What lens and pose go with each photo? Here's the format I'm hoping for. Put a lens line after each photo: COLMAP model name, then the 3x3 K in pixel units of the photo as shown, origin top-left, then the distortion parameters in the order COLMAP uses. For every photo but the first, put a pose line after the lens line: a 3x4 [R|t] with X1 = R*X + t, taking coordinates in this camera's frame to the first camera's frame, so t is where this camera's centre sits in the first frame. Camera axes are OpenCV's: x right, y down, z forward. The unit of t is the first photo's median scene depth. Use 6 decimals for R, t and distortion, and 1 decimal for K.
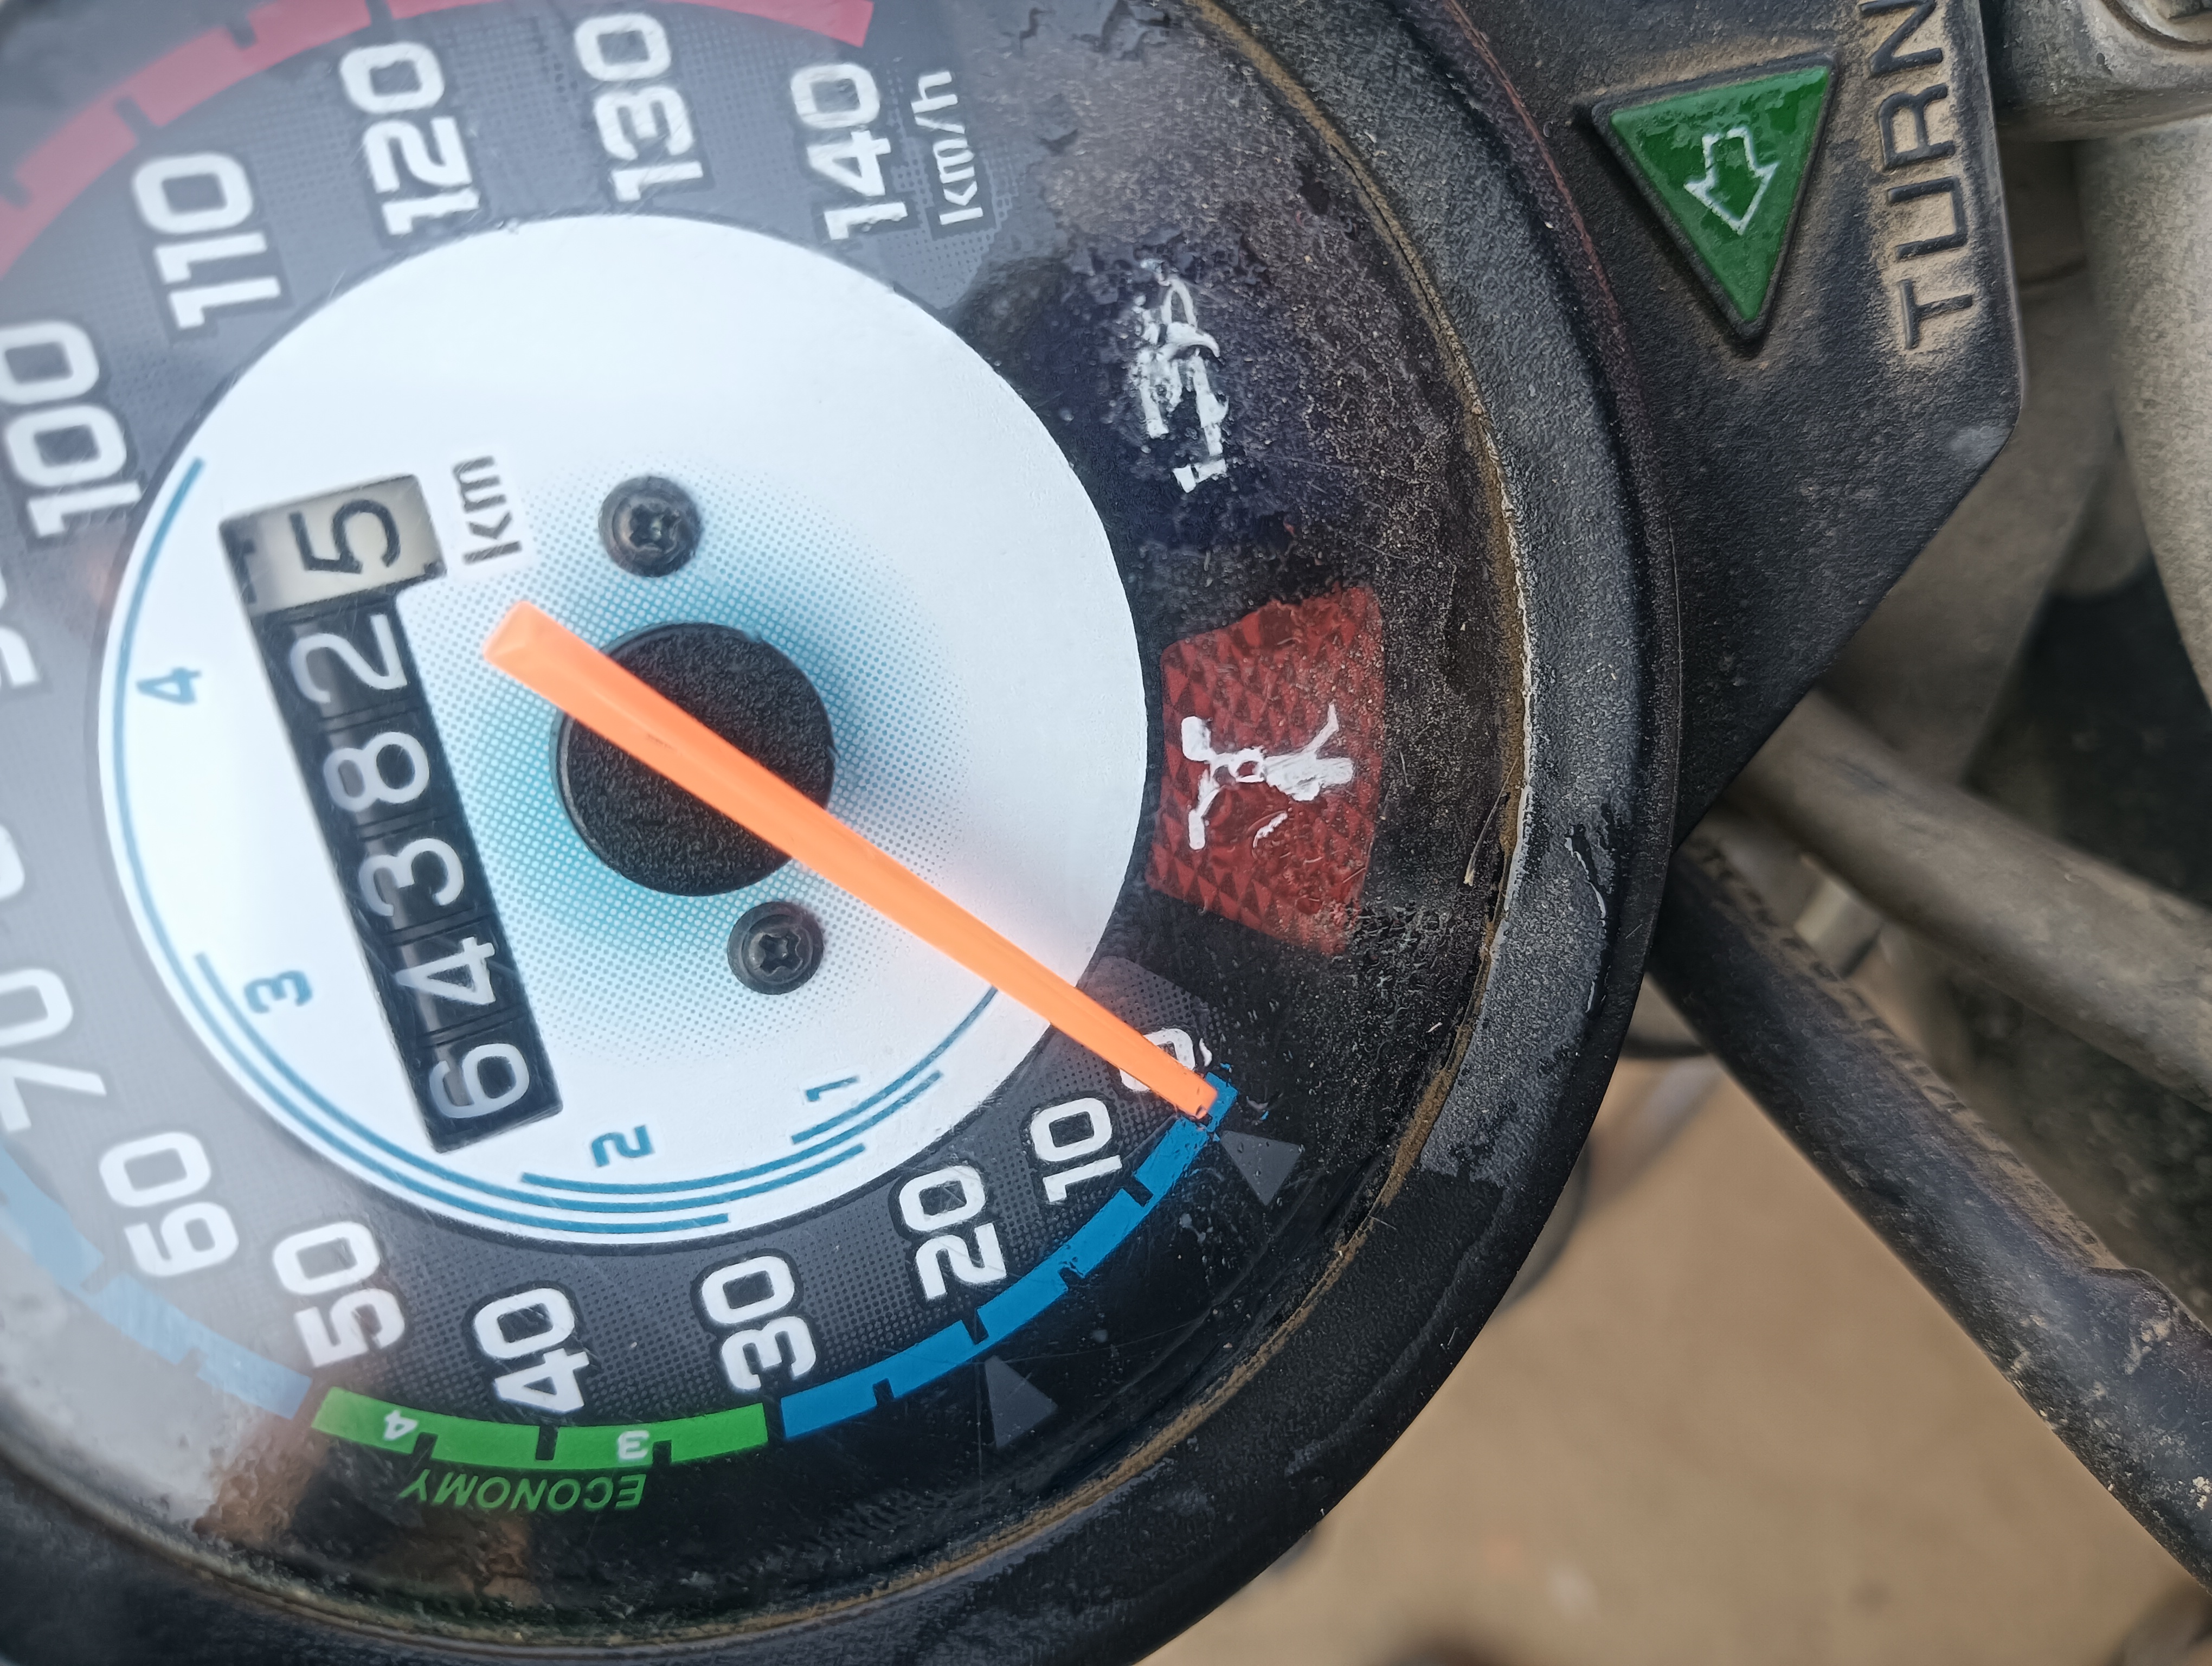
lens RADIAL K [[1900.6, 0, 1117.0], [0, 1900.6, 848.8], [0, 0, 1]] dist [0.093765, -0.367510]
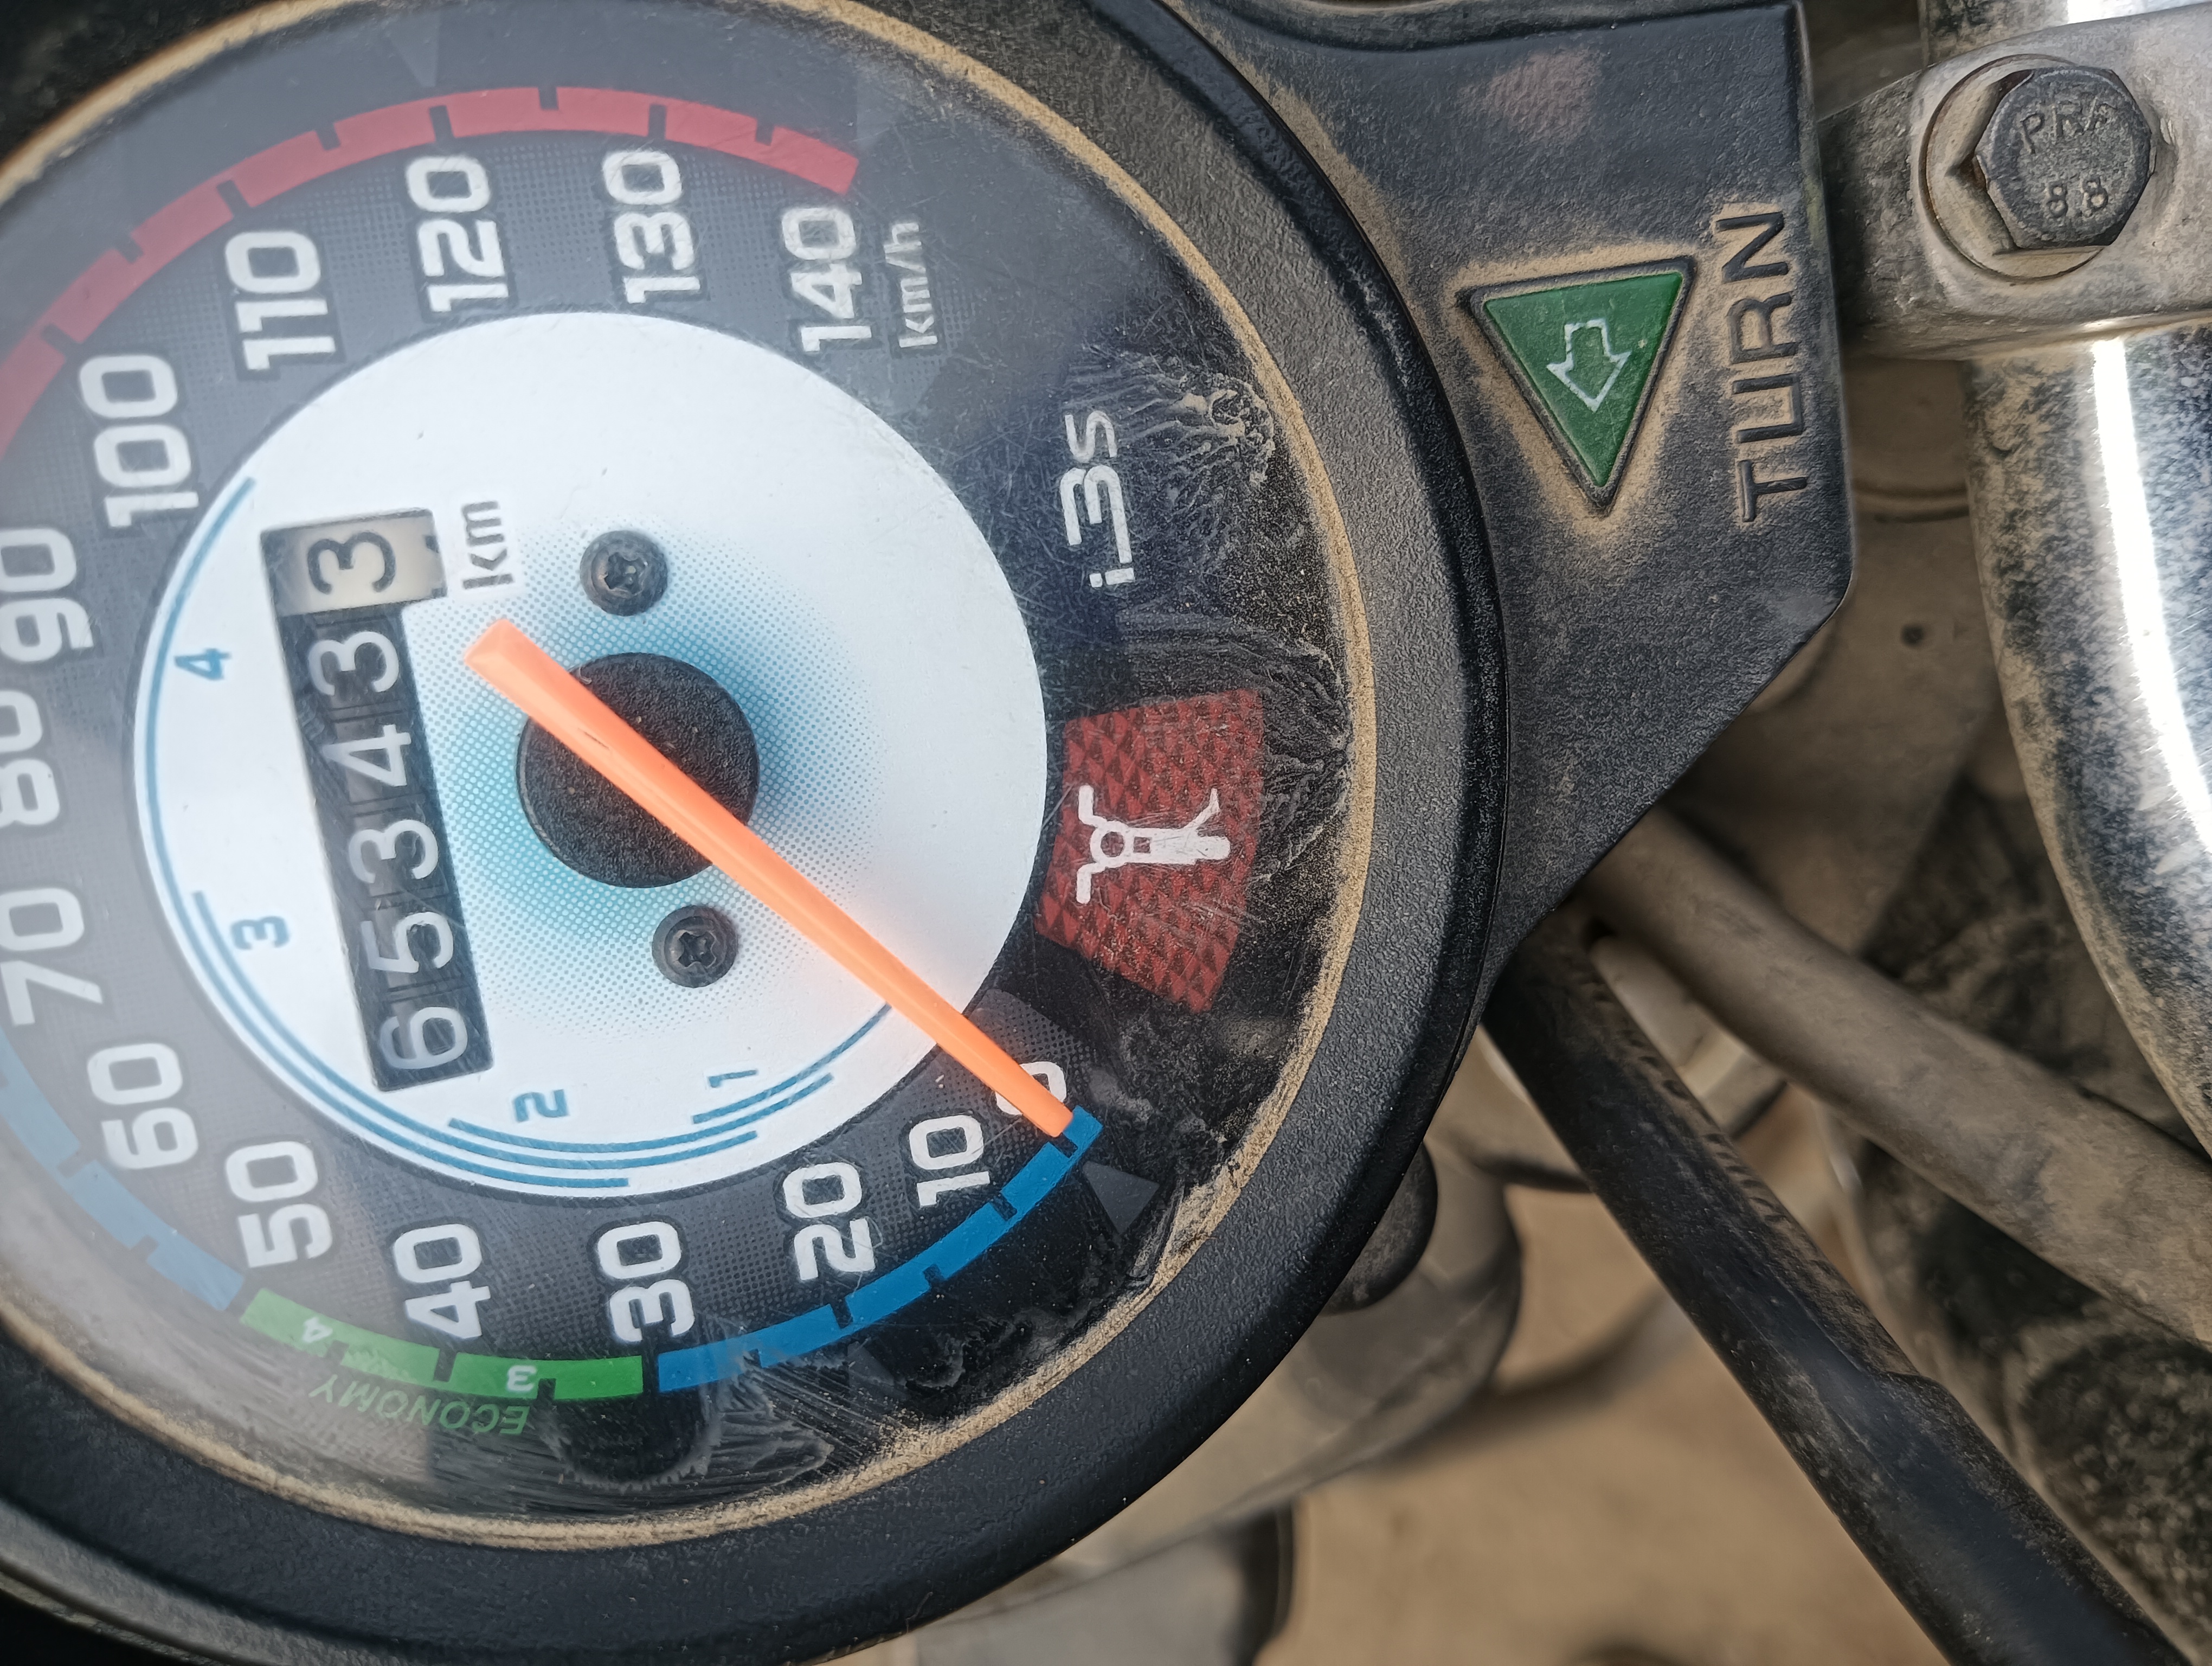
lens RADIAL K [[1858.7, 0, 1112.7], [0, 1858.7, 827.6], [0, 0, 1]] dist [0.083411, -0.303752]
pose [[0.994773, 0.090093, -0.048071, 0.120174], [-0.094456, 0.990701, -0.097927, 0.068599], [0.038801, 0.101956, 0.994032, -0.114037]]
